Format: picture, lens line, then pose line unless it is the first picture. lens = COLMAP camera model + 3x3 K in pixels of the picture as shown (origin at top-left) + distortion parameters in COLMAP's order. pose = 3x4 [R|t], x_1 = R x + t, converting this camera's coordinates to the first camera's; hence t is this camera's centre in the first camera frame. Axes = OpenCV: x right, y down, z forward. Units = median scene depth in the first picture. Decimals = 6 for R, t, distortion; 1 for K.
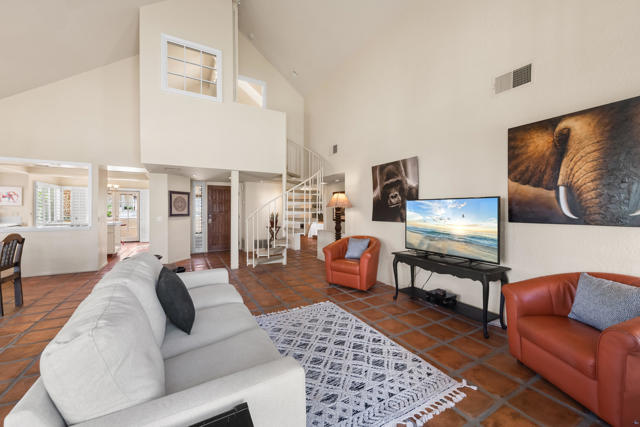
lens RADIAL K [[252.3, 0, 322.2], [0, 252.3, 207.8], [0, 0, 1]] dist [0.008218, -0.000311]
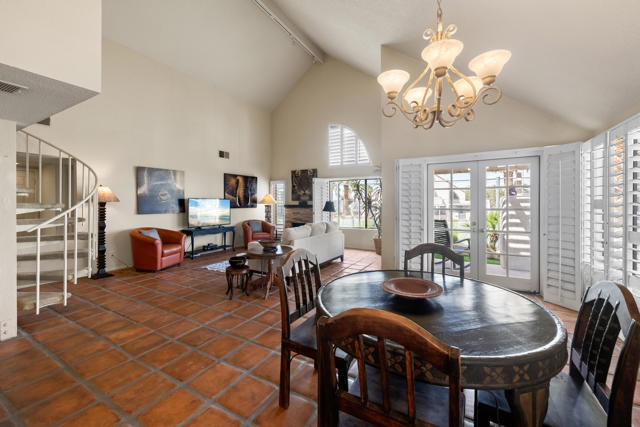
lens RADIAL K [[254.2, 0, 325.4], [0, 254.2, 207.3], [0, 0, 1]] dist [0.007531, -0.000328]
pose [[-0.525722, -0.013621, 0.850547, -0.959569], [-0.003928, 0.999900, 0.013585, 0.000404], [-0.850647, 0.003801, -0.525723, 0.701219]]
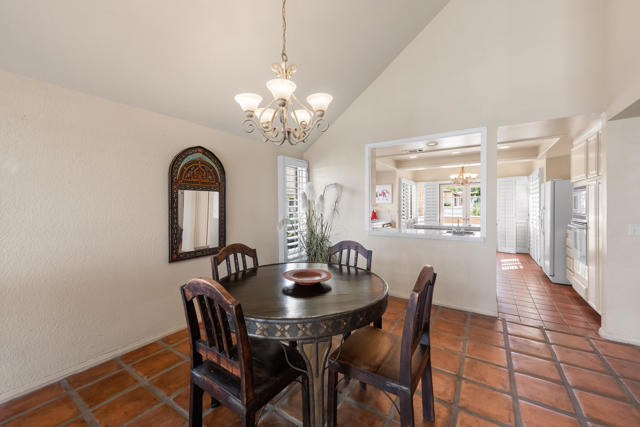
lens RADIAL K [[252.3, 0, 322.2], [0, 252.3, 207.8], [0, 0, 1]] dist [0.008218, -0.000311]
pose [[0.460418, 0.000774, -0.887702, -0.510172], [0.010621, 0.999923, 0.006380, -0.000008], [0.887639, -0.012366, 0.460374, 0.366470]]
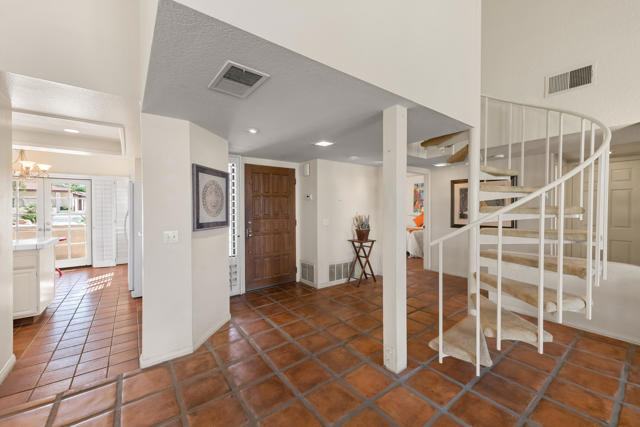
lens RADIAL K [[254.2, 0, 325.4], [0, 254.2, 207.3], [0, 0, 1]] dist [0.007531, -0.000328]
pose [[0.990023, -0.008281, 0.140661, -0.462086], [0.007755, 0.999961, 0.004283, -0.000986], [-0.140691, -0.003150, 0.990049, 0.583425]]
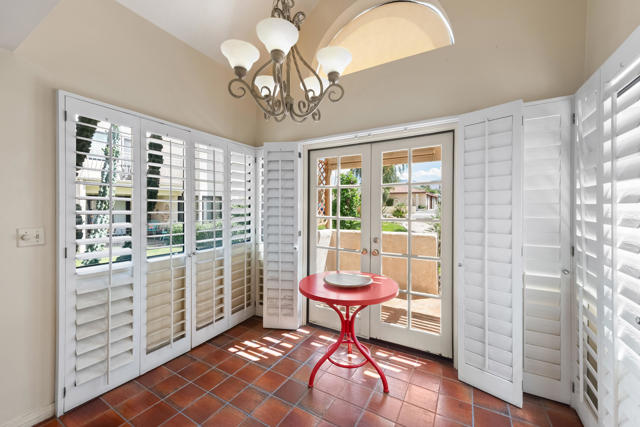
lens RADIAL K [[250.8, 0, 322.3], [0, 250.8, 209.7], [0, 0, 1]] dist [0.010871, -0.000103]
pose [[0.512520, 0.006139, -0.858653, -0.997490], [0.004058, 0.999946, 0.009571, -0.000920], [0.858666, -0.008390, 0.512467, 1.333469]]
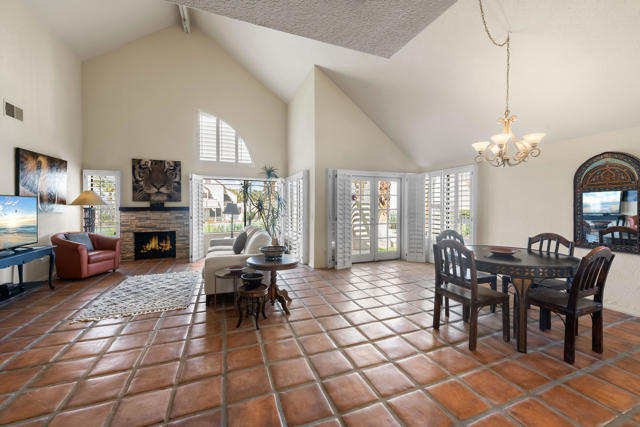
lens RADIAL K [[252.3, 0, 322.2], [0, 252.3, 207.8], [0, 0, 1]] dist [0.008218, -0.000311]
pose [[-0.991462, -0.004793, 0.130310, -0.515971], [-0.004275, 0.999982, 0.004252, 0.002953], [-0.130328, 0.003659, -0.991464, 1.014250]]
